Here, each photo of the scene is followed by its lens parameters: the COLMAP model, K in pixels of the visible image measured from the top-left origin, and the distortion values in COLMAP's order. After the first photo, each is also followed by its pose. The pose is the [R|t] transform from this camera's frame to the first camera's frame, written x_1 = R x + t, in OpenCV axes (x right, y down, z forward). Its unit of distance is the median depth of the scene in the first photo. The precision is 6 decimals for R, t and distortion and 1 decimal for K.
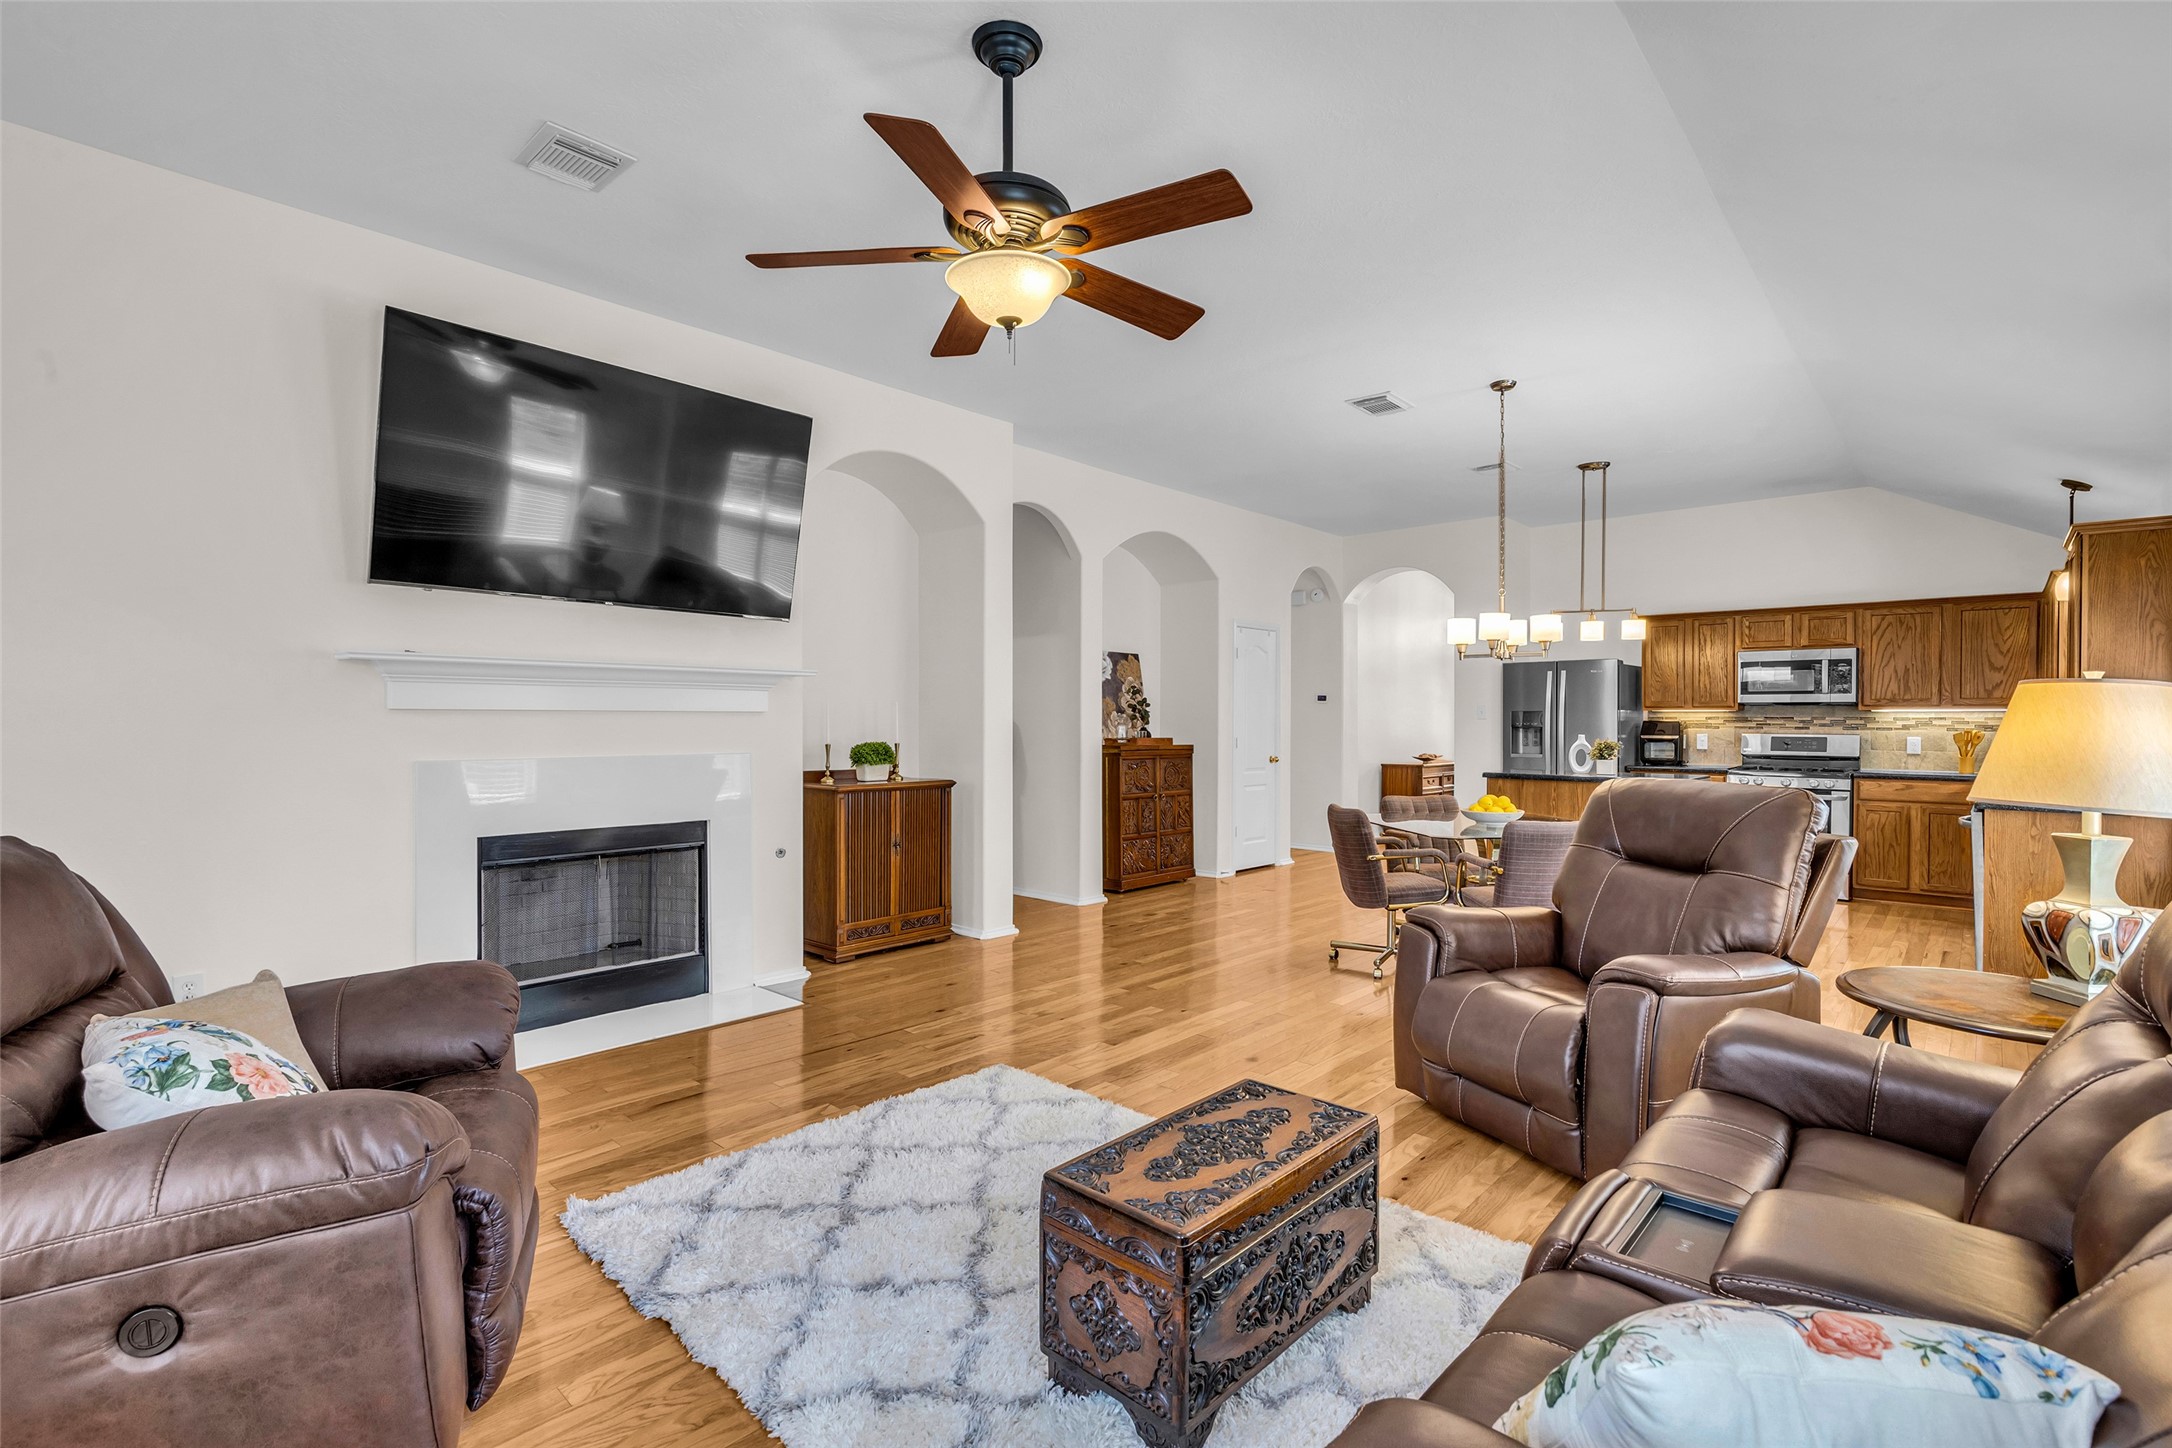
lens RADIAL K [[997.8, 0, 1084.5], [0, 997.8, 725.3], [0, 0, 1]] dist [-0.020058, 0.004833]
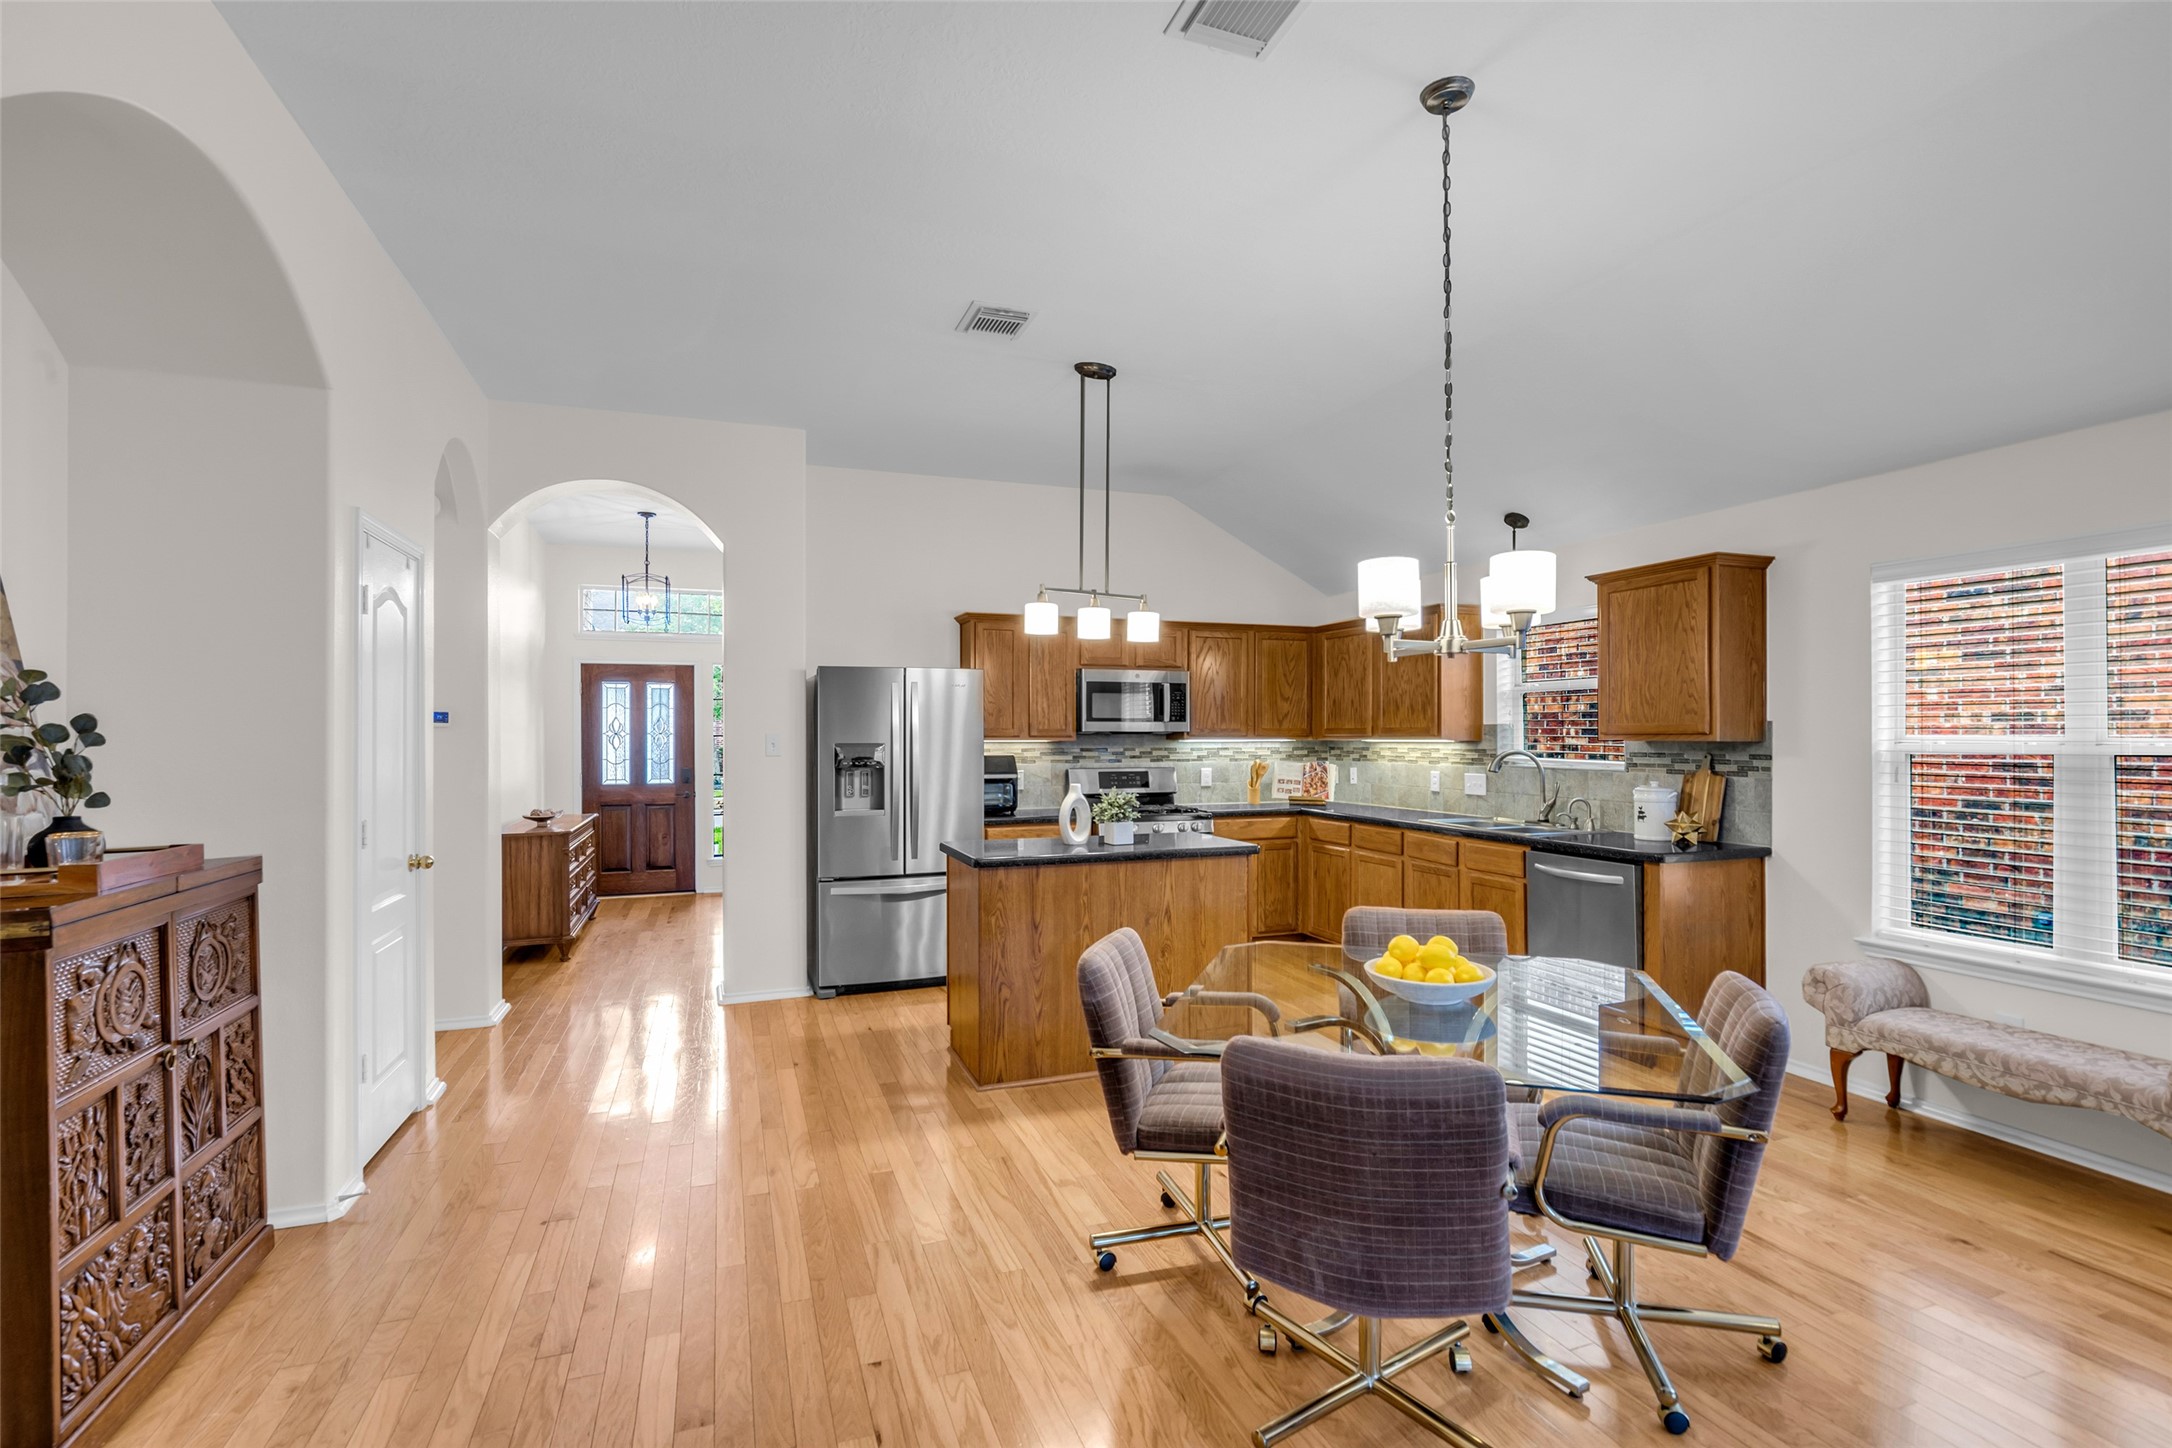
lens RADIAL K [[997.8, 0, 1078.3], [0, 997.8, 729.8], [0, 0, 1]] dist [-0.020058, 0.004833]
pose [[0.462951, 0.001237, 0.886383, -0.067375], [0.009337, 0.999937, -0.006272, -0.020577], [-0.886334, 0.011180, 0.462911, 0.664382]]
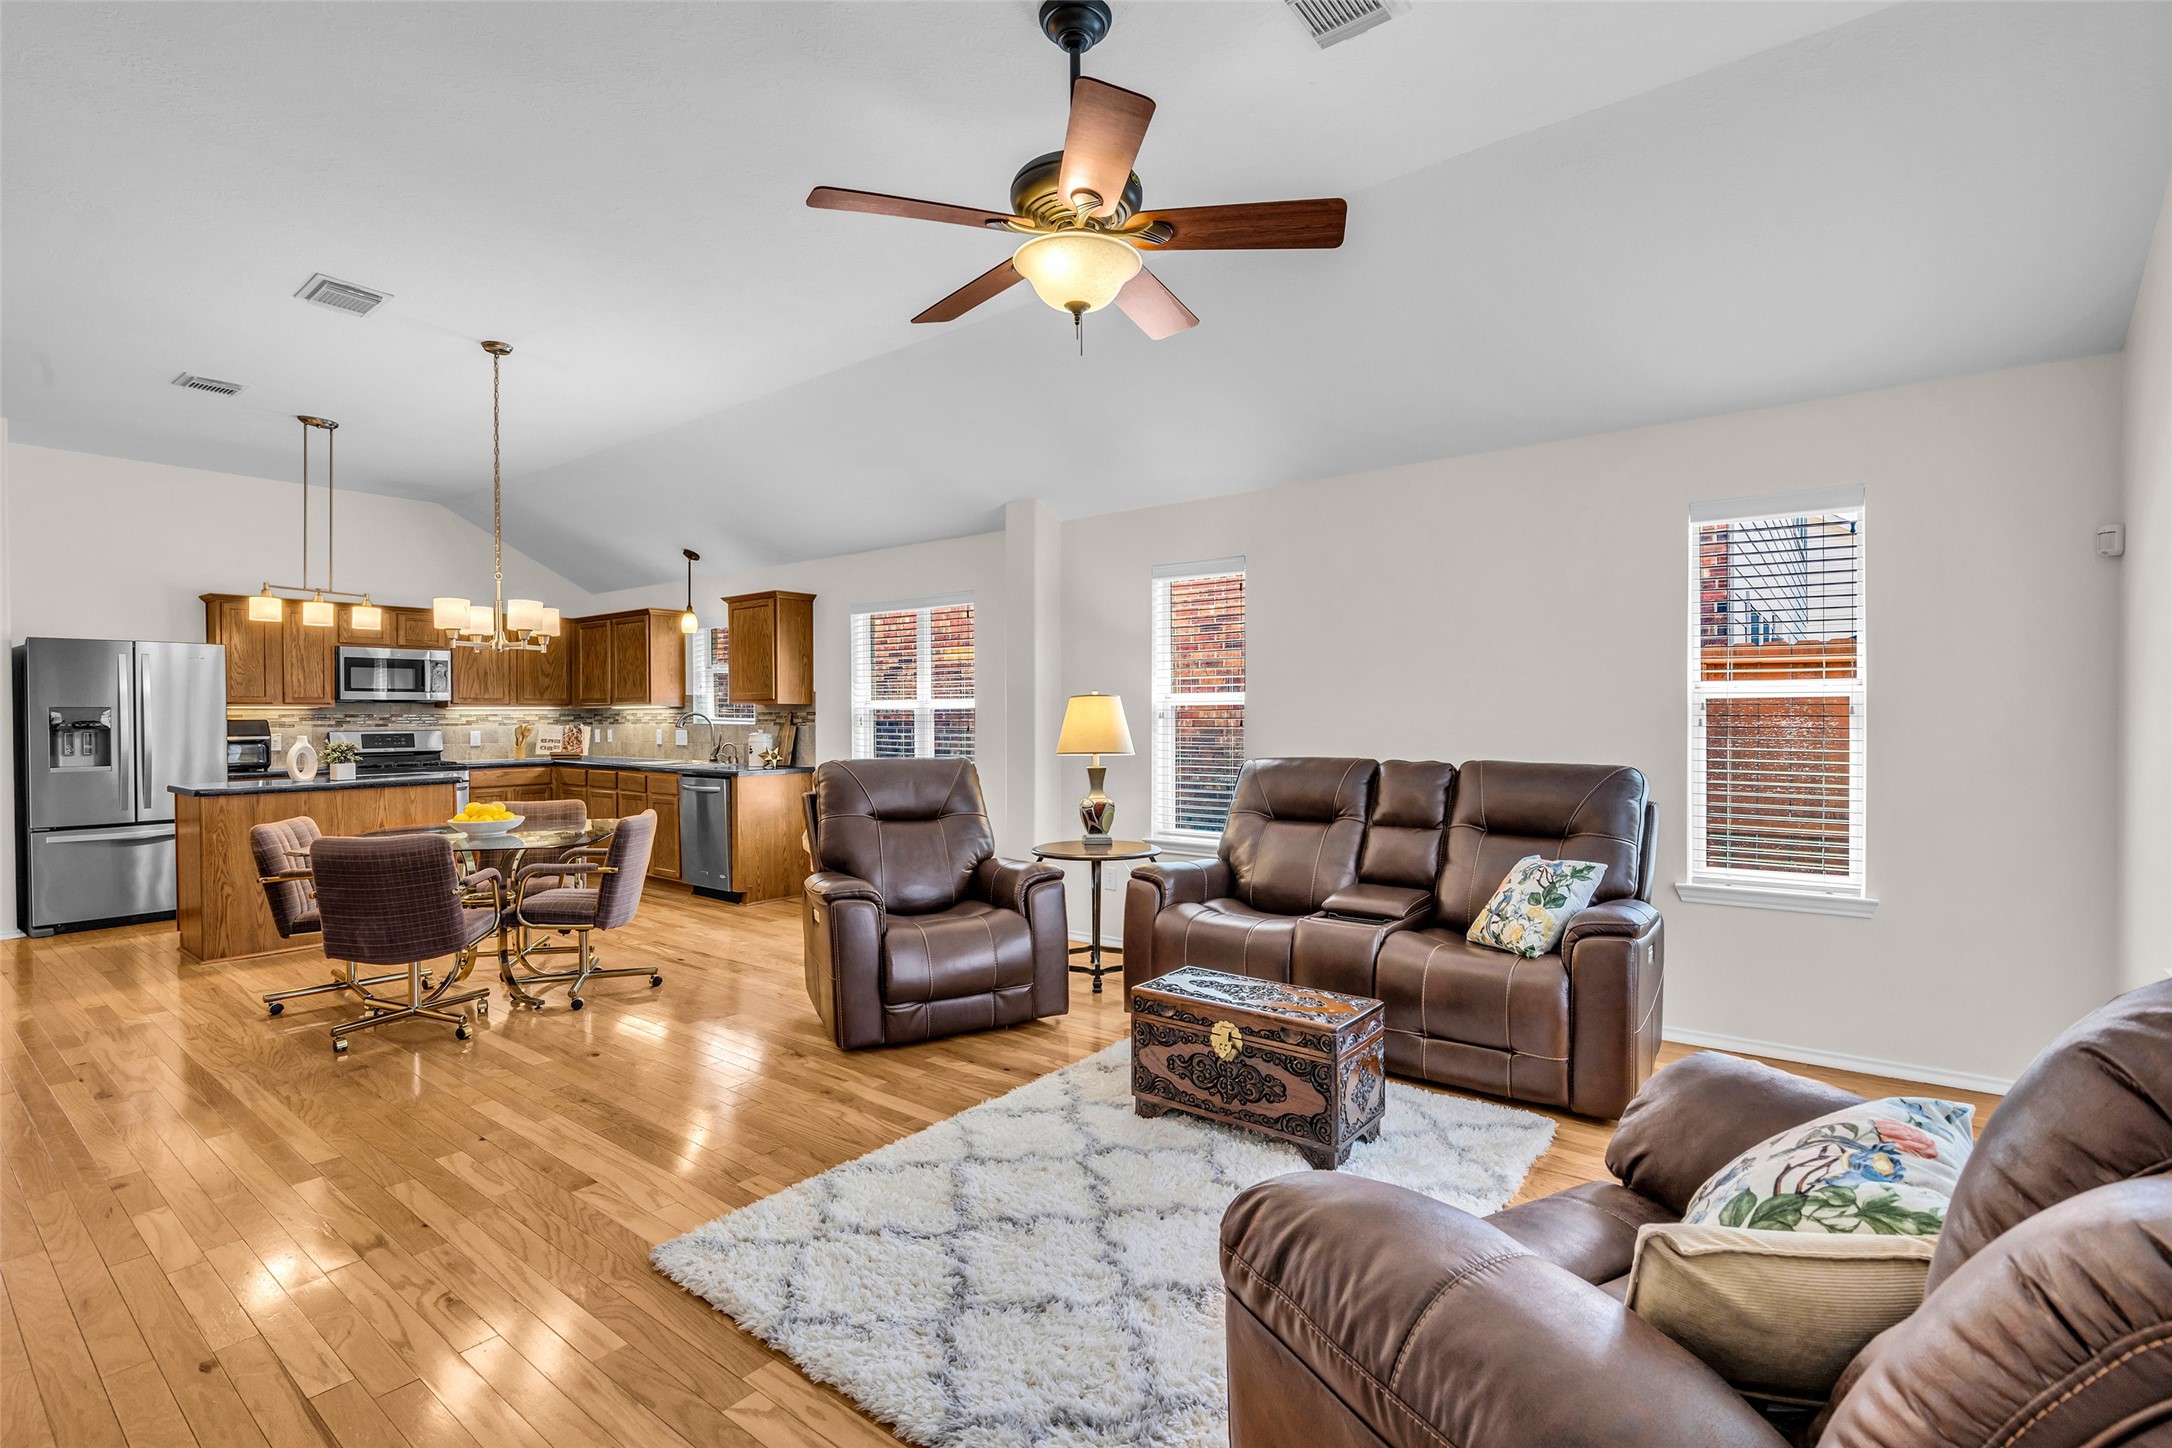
lens RADIAL K [[997.8, 0, 1092.8], [0, 997.8, 724.3], [0, 0, 1]] dist [-0.020058, 0.004833]
pose [[-0.089435, -0.012247, 0.995917, -0.375478], [0.011583, 0.999844, 0.013336, -0.003439], [-0.995925, 0.012729, -0.089279, 0.385339]]
